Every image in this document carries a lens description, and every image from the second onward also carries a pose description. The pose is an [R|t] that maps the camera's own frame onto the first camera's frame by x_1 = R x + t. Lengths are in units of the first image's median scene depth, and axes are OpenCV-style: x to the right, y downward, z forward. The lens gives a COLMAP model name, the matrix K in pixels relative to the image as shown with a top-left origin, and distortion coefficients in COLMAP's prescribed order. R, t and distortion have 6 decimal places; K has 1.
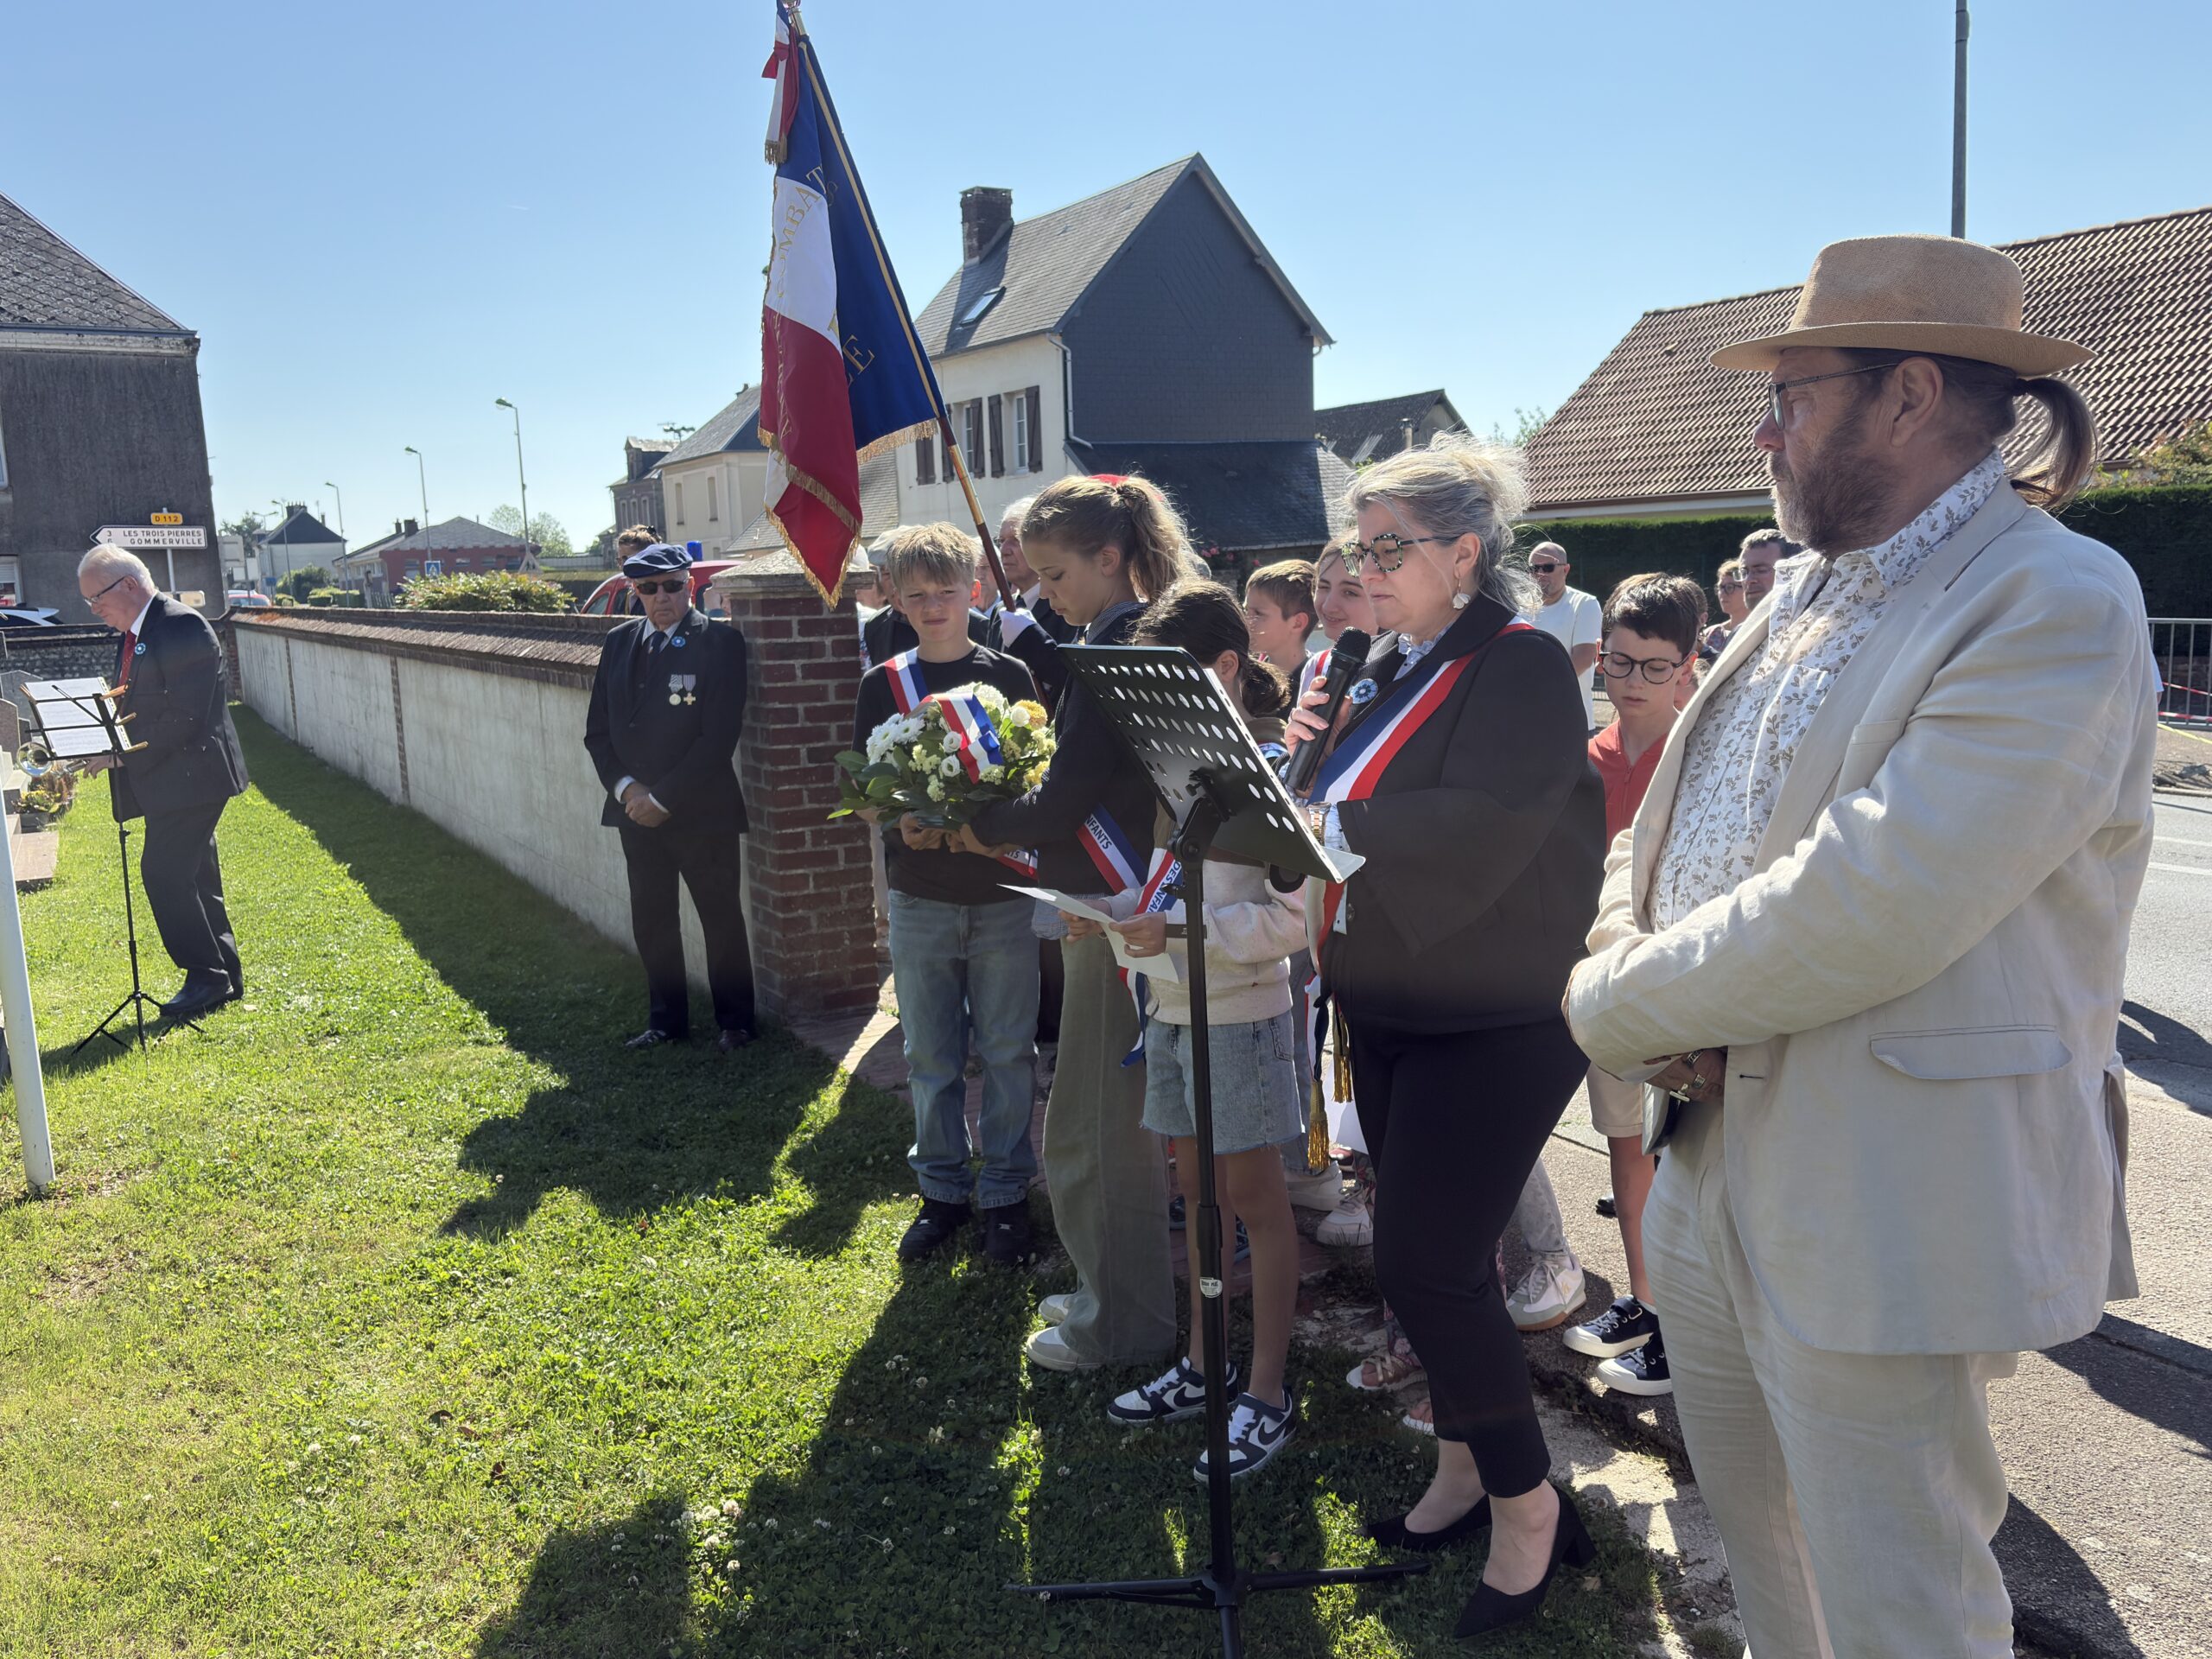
lens RADIAL K [[1788.5, 0, 1100.8], [0, 1788.5, 815.8], [0, 0, 1]] dist [0.019212, -0.003235]
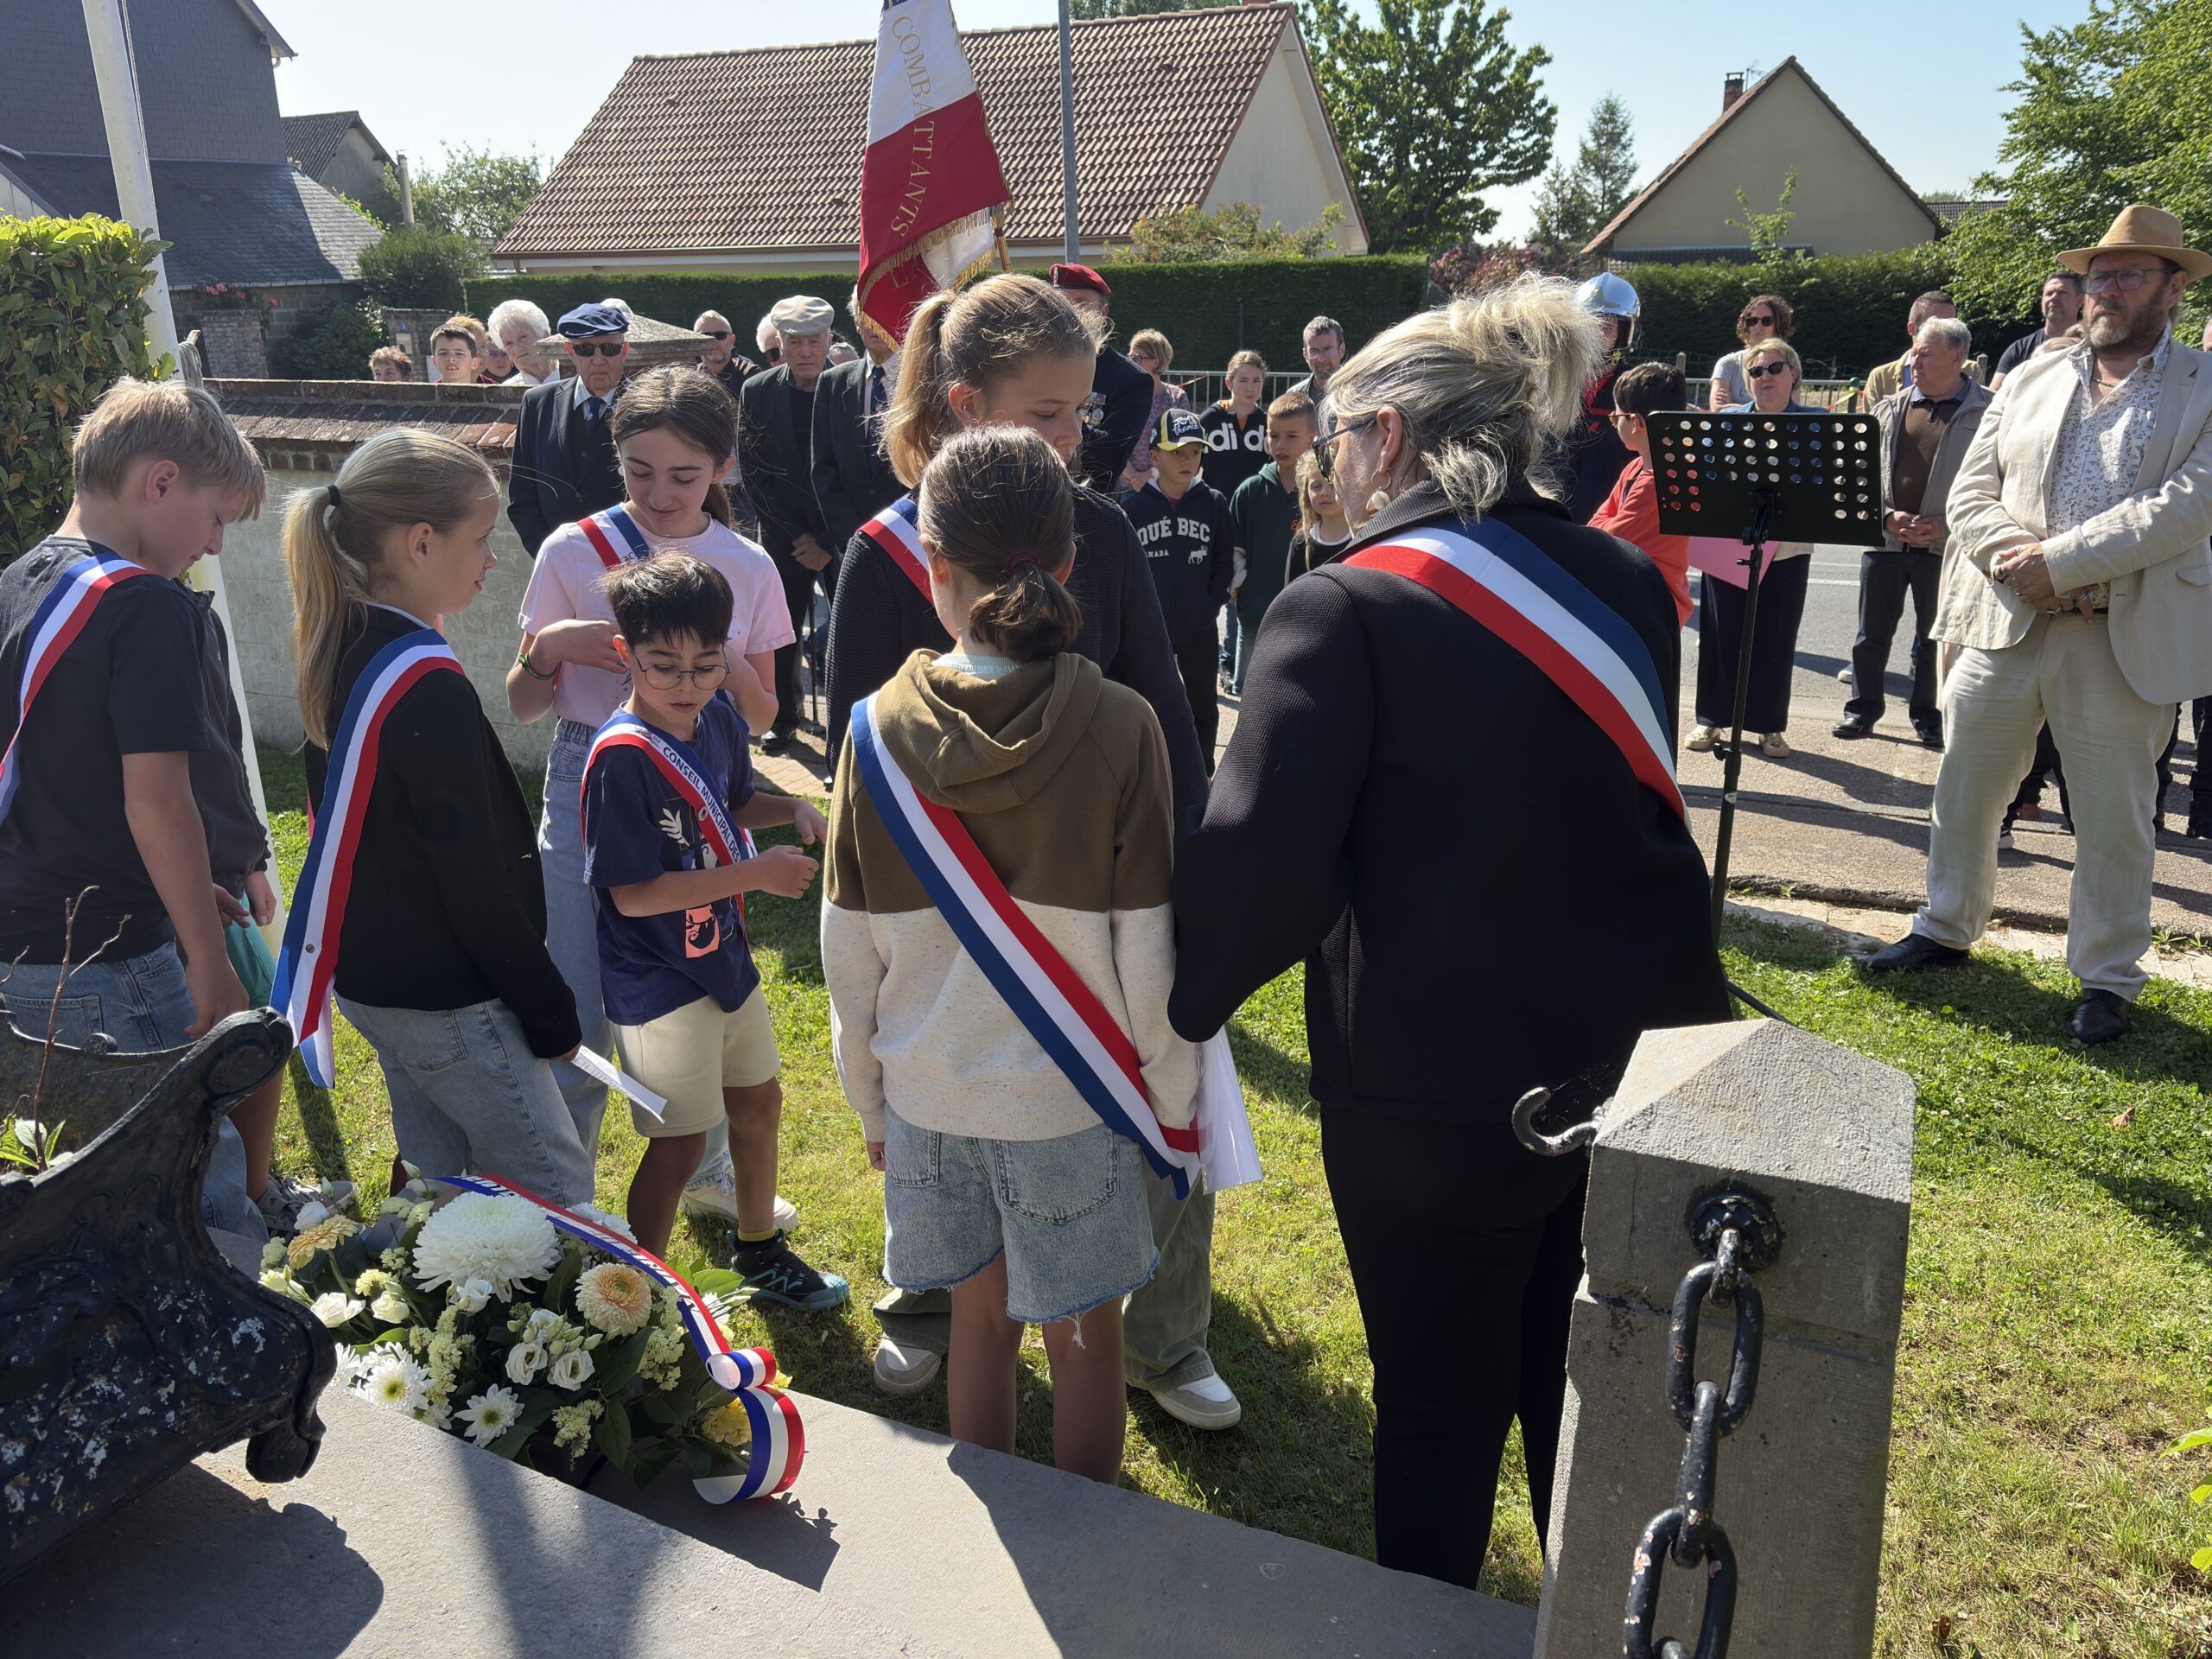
lens RADIAL K [[1731.3, 0, 1108.4], [0, 1731.3, 833.9], [0, 0, 1]] dist [0.026384, -0.012732]
pose [[0.814122, -0.152437, 0.560328, -0.810688], [0.064816, 0.982754, 0.173183, -0.004929], [-0.577065, -0.104674, 0.809963, -0.036582]]
